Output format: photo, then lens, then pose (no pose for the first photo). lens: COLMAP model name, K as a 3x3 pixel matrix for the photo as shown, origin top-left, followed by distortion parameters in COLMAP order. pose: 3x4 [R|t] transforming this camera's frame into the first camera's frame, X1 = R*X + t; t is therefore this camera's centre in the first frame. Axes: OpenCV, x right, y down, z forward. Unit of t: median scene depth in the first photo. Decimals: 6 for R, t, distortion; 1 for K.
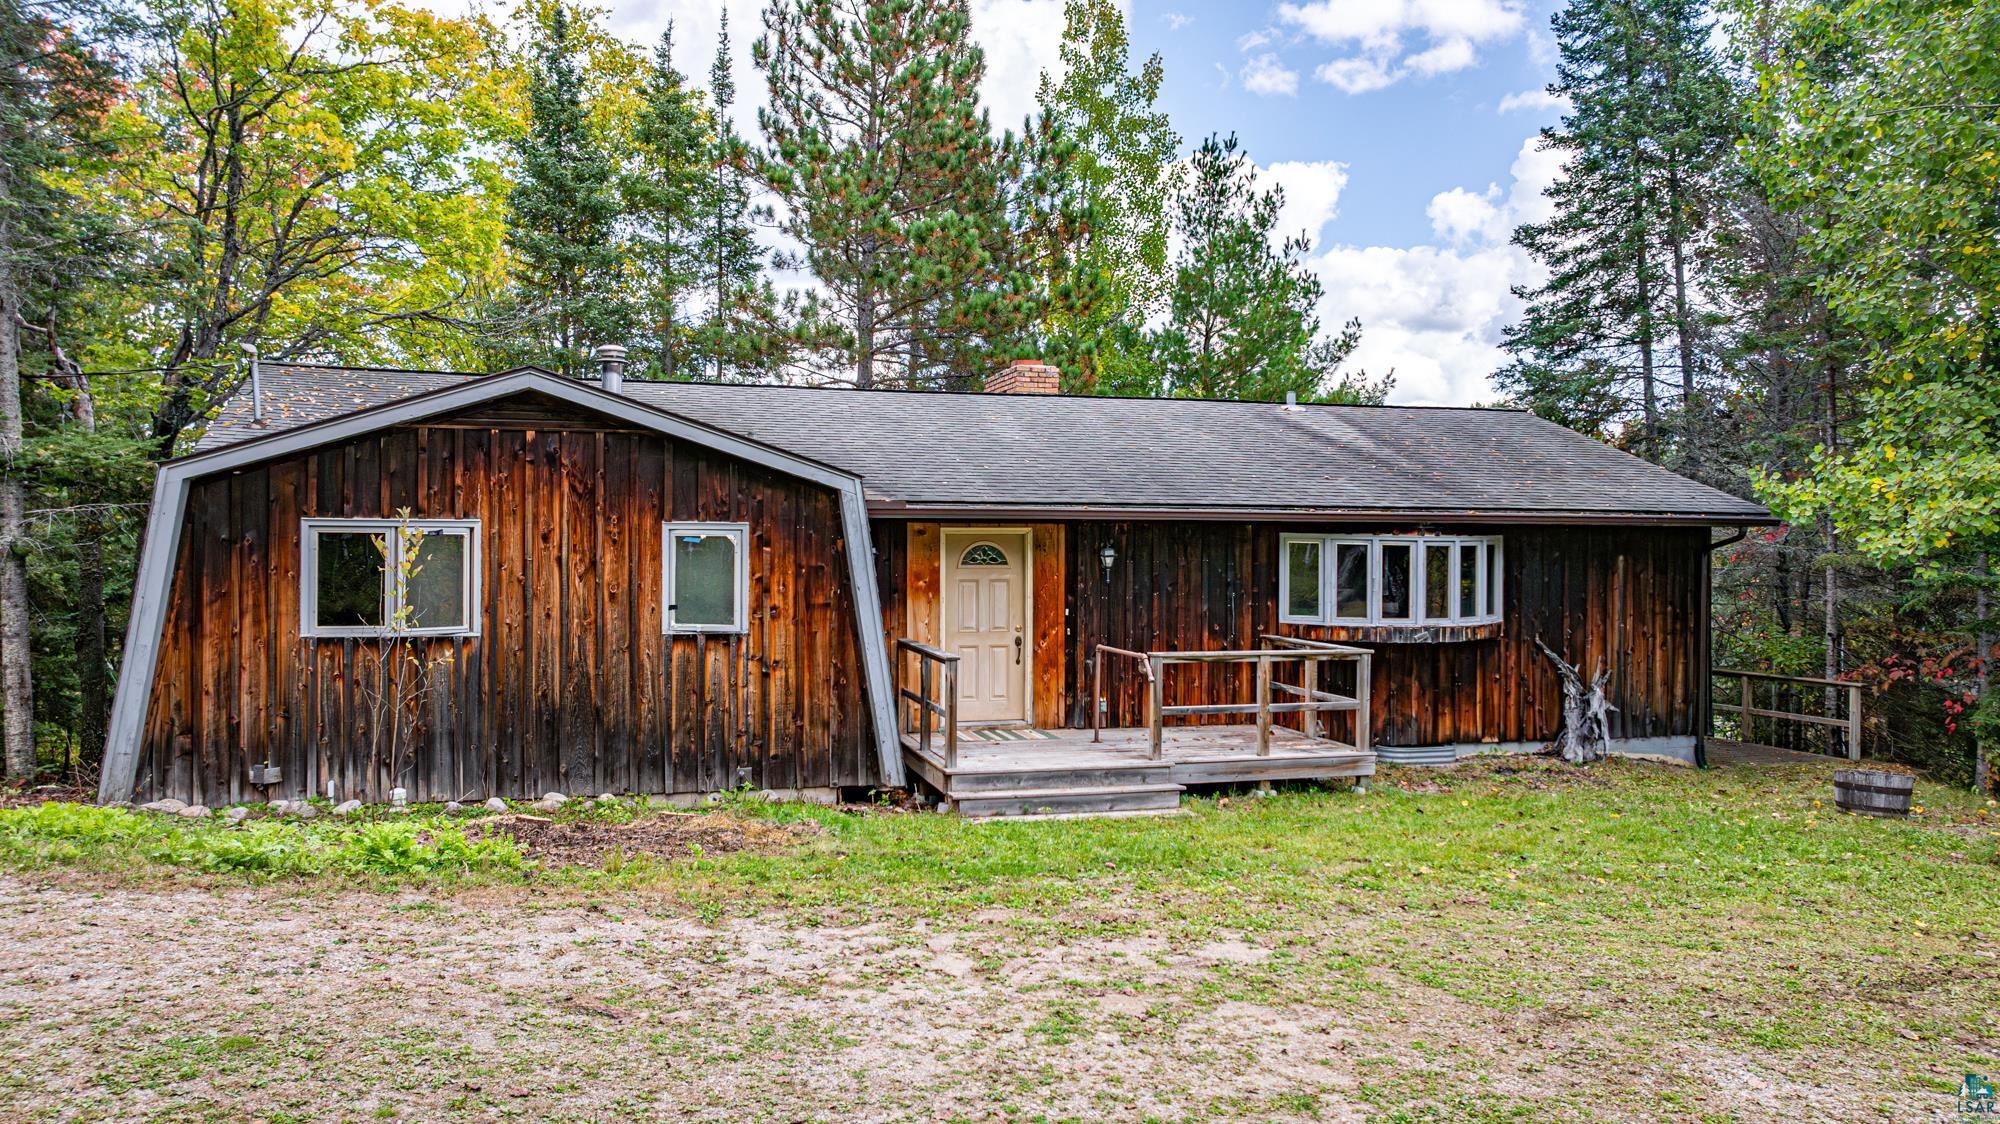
lens RADIAL K [[1398.0, 0, 1008.3], [0, 1398.0, 570.2], [0, 0, 1]] dist [-0.028752, 0.031483]
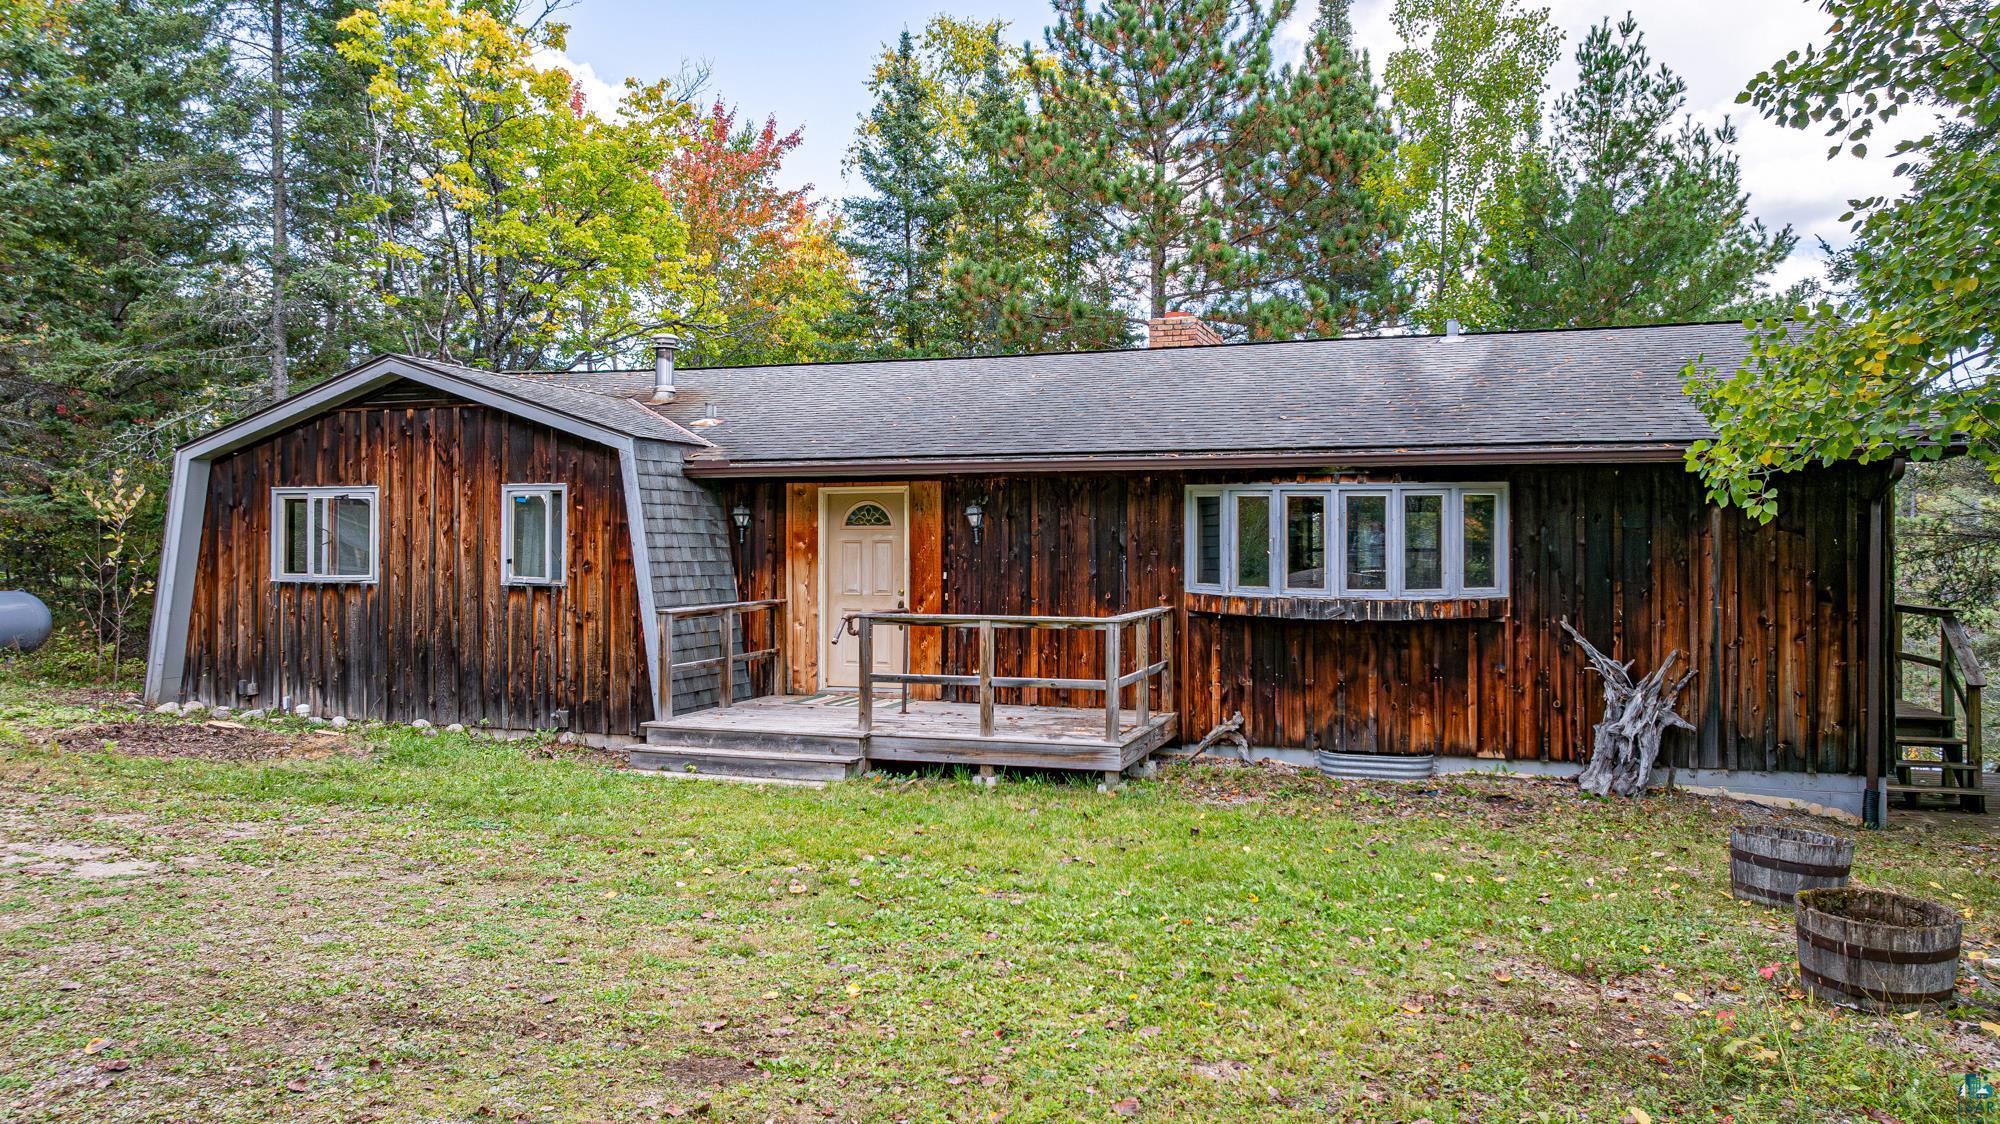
lens RADIAL K [[1398.0, 0, 1005.1], [0, 1398.0, 551.5], [0, 0, 1]] dist [-0.028752, 0.031483]
pose [[0.832914, -0.001239, -0.553400, 0.603279], [-0.006671, 0.999902, -0.012278, 0.025746], [0.553362, 0.013918, 0.832825, 0.253328]]
